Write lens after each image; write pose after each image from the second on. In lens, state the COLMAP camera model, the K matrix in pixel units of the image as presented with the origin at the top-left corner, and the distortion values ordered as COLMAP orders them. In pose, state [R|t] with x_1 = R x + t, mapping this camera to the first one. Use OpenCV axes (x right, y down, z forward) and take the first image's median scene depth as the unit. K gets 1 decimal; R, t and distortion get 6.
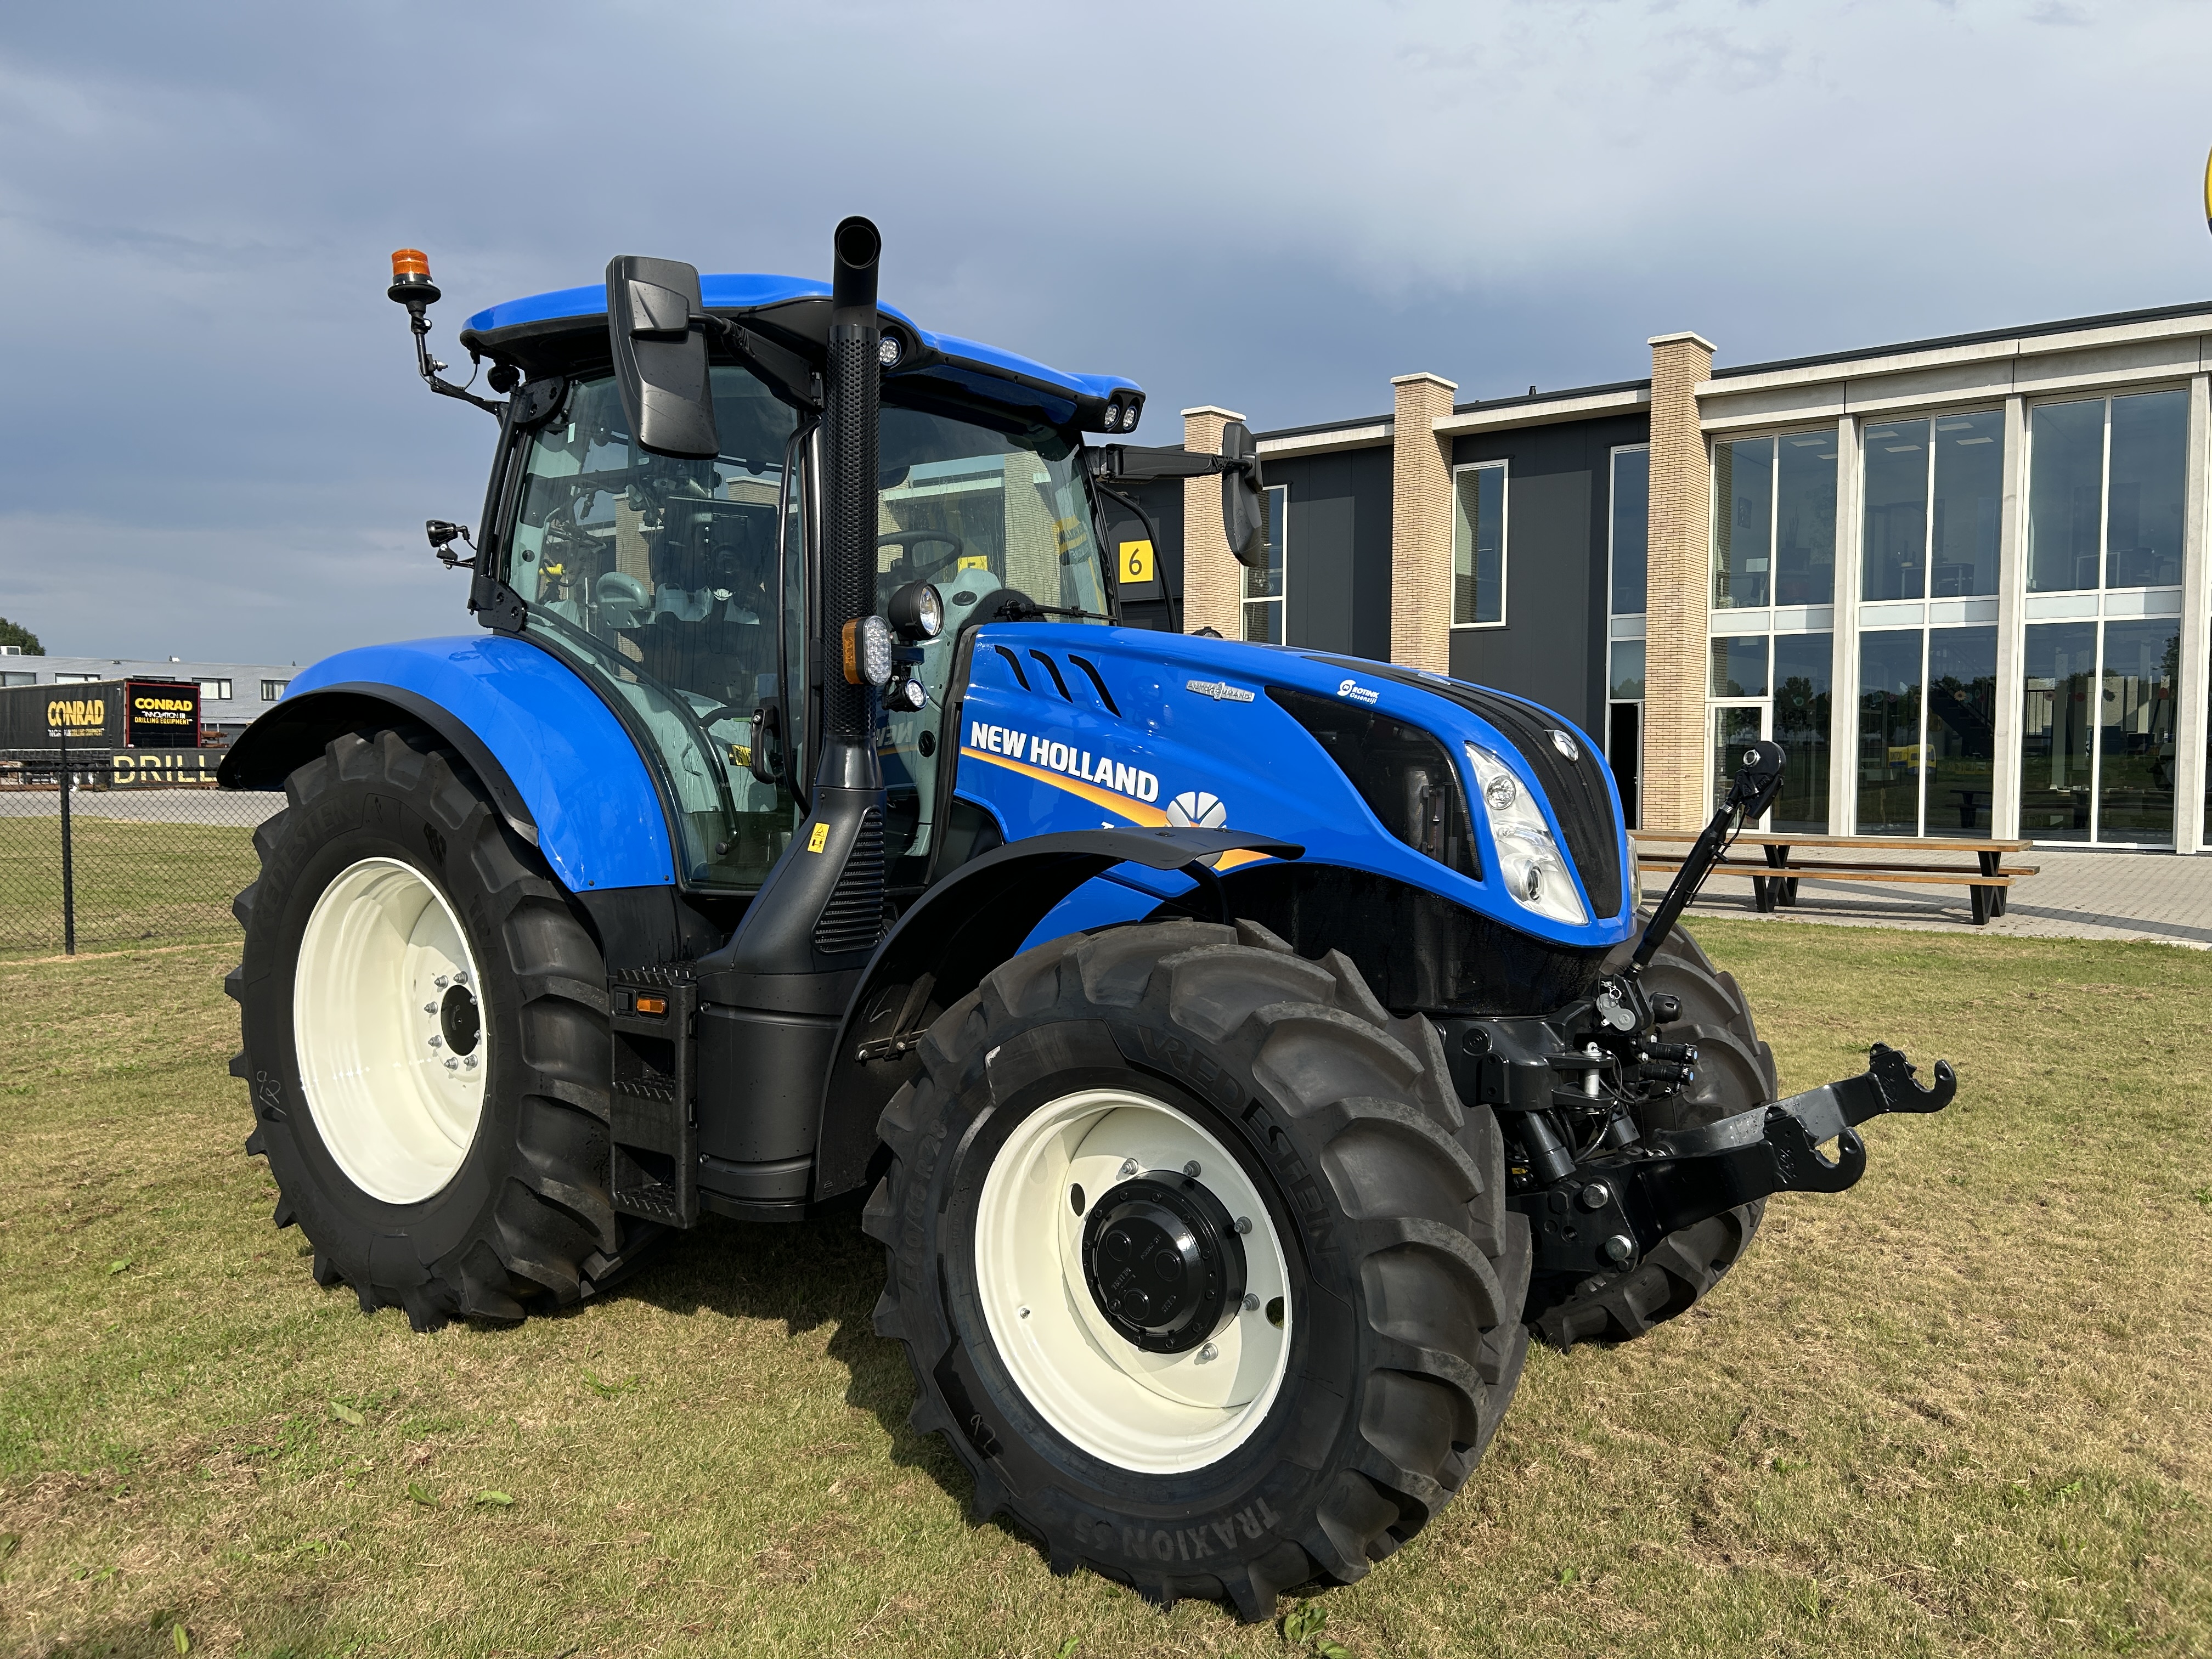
lens RADIAL K [[1646.0, 0, 1109.9], [0, 1646.0, 842.0], [0, 0, 1]] dist [0.092927, -0.108093]
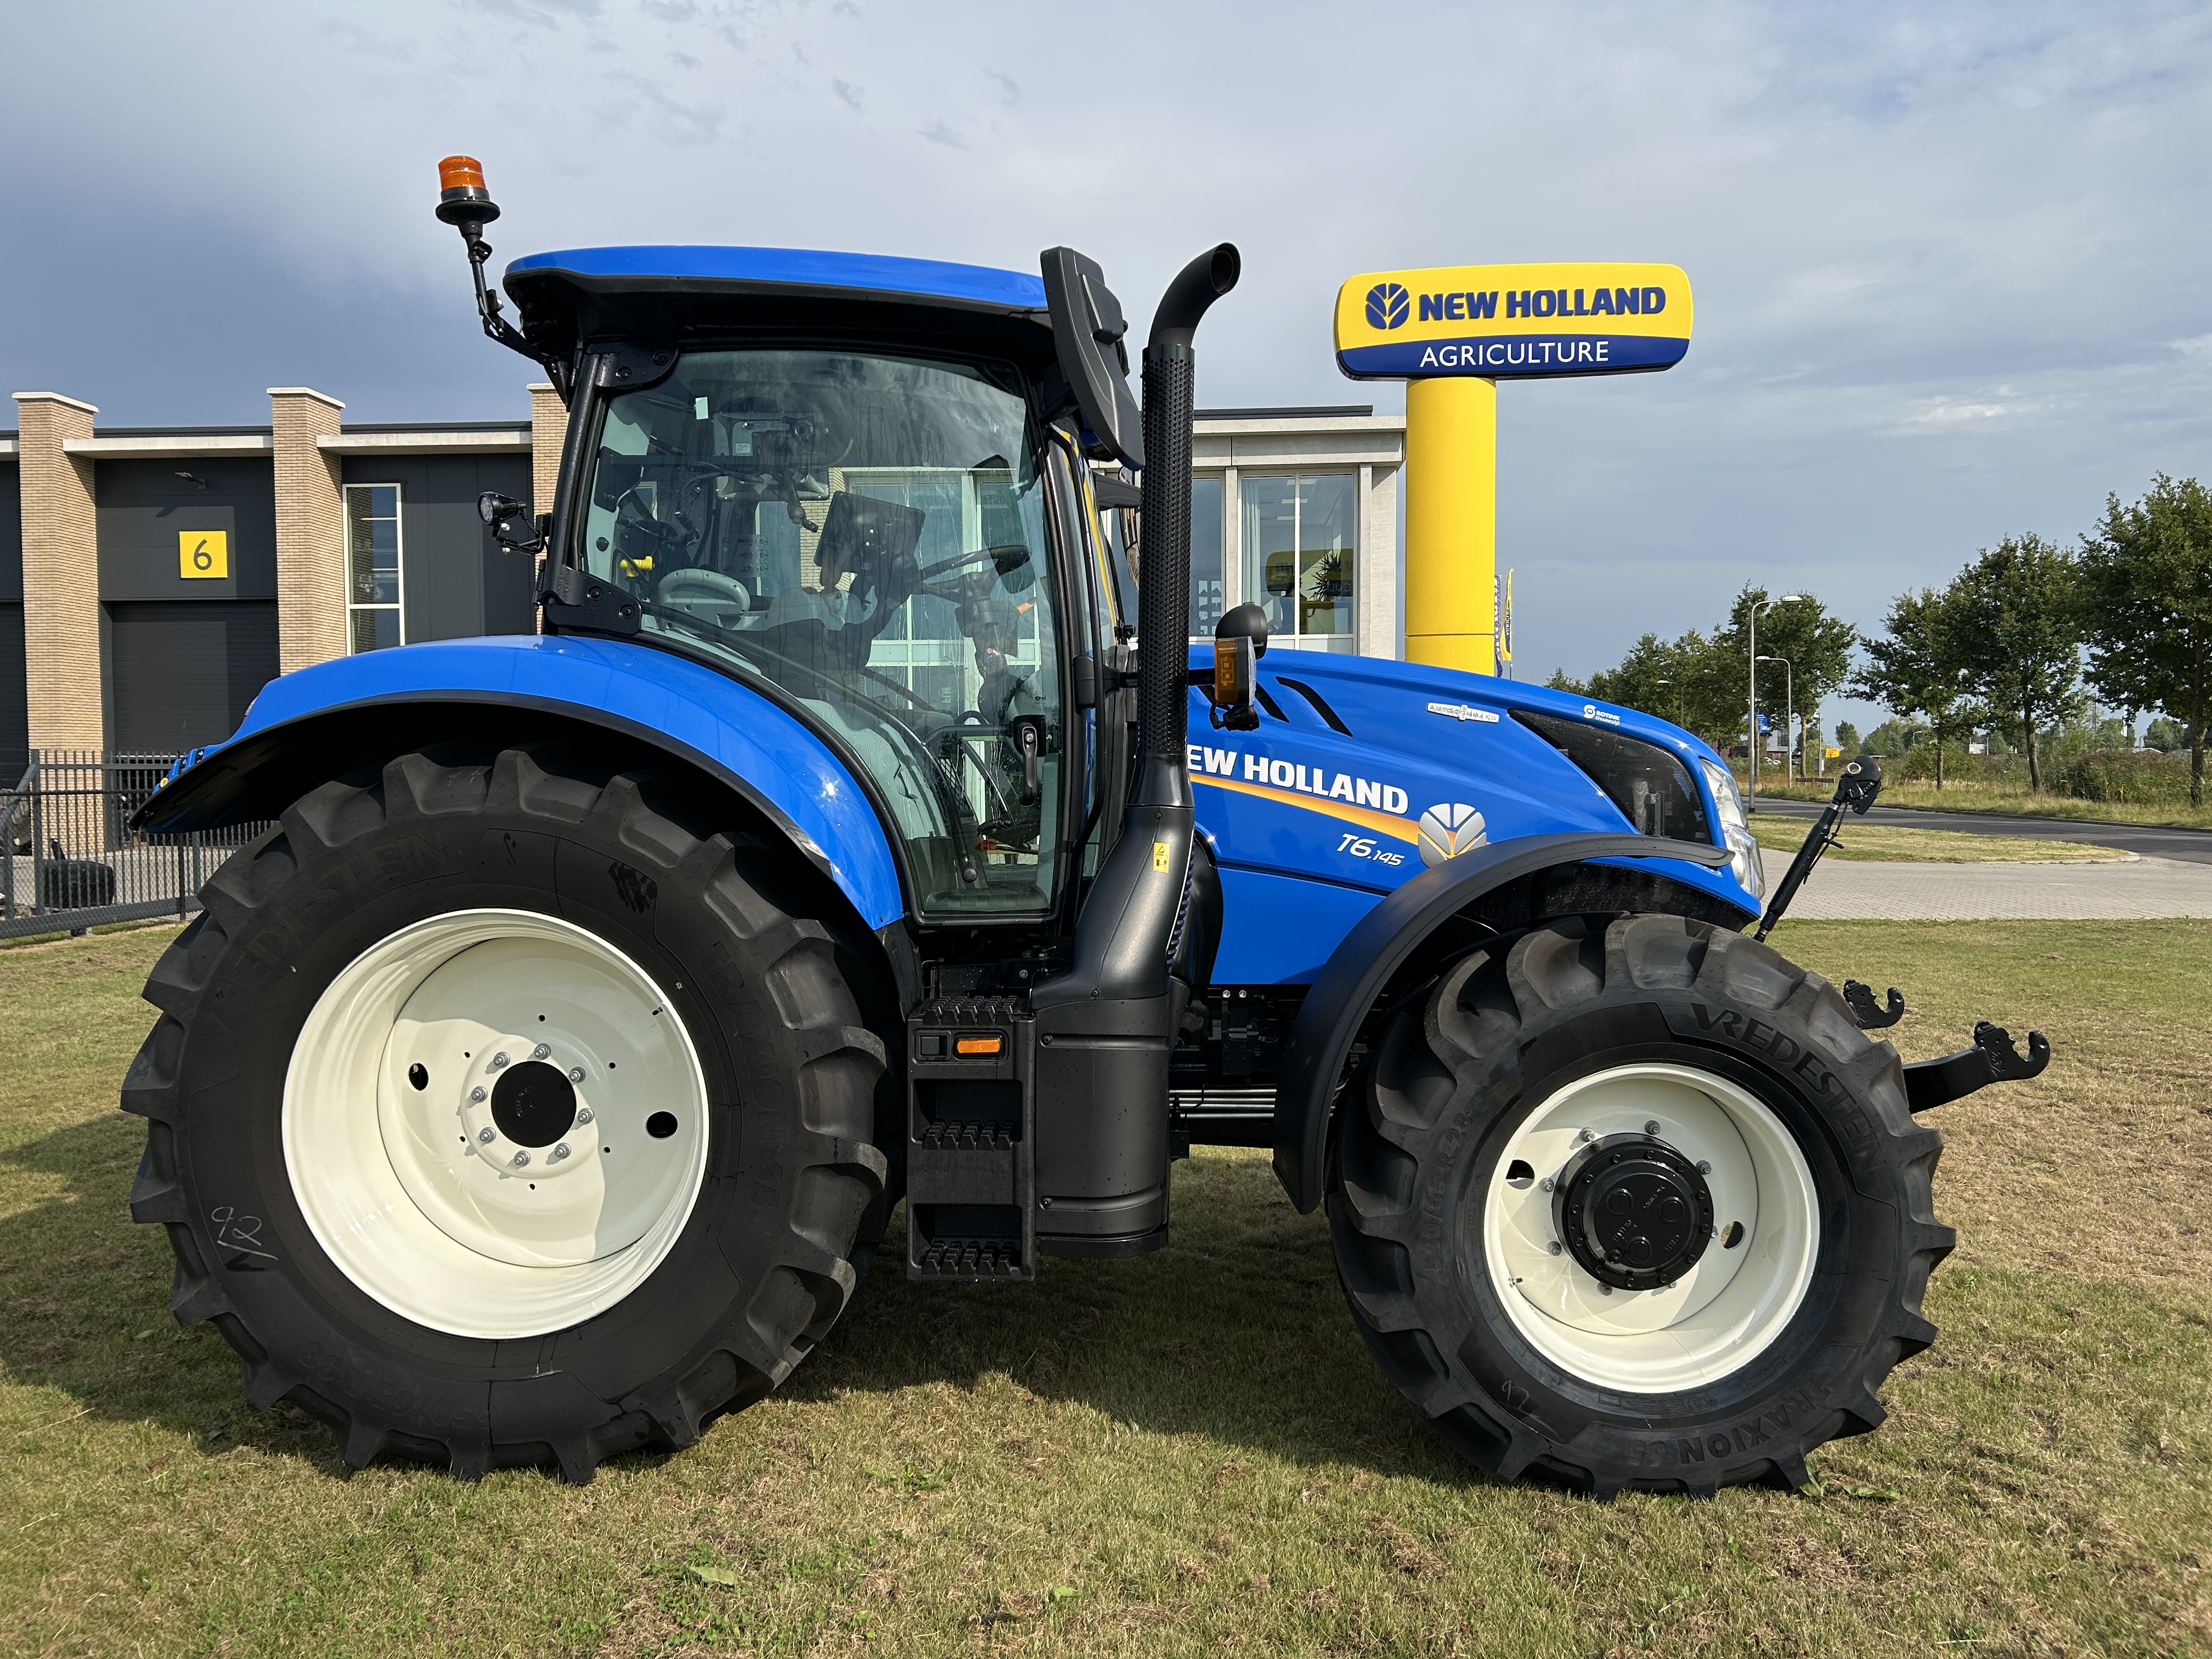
lens RADIAL K [[1649.7, 0, 1082.6], [0, 1649.7, 831.2], [0, 0, 1]] dist [0.070806, -0.094996]
pose [[0.830585, -0.028555, 0.556159, -0.715674], [0.039126, 0.999209, -0.007129, -0.012497], [-0.555516, 0.027682, 0.831045, 0.194391]]
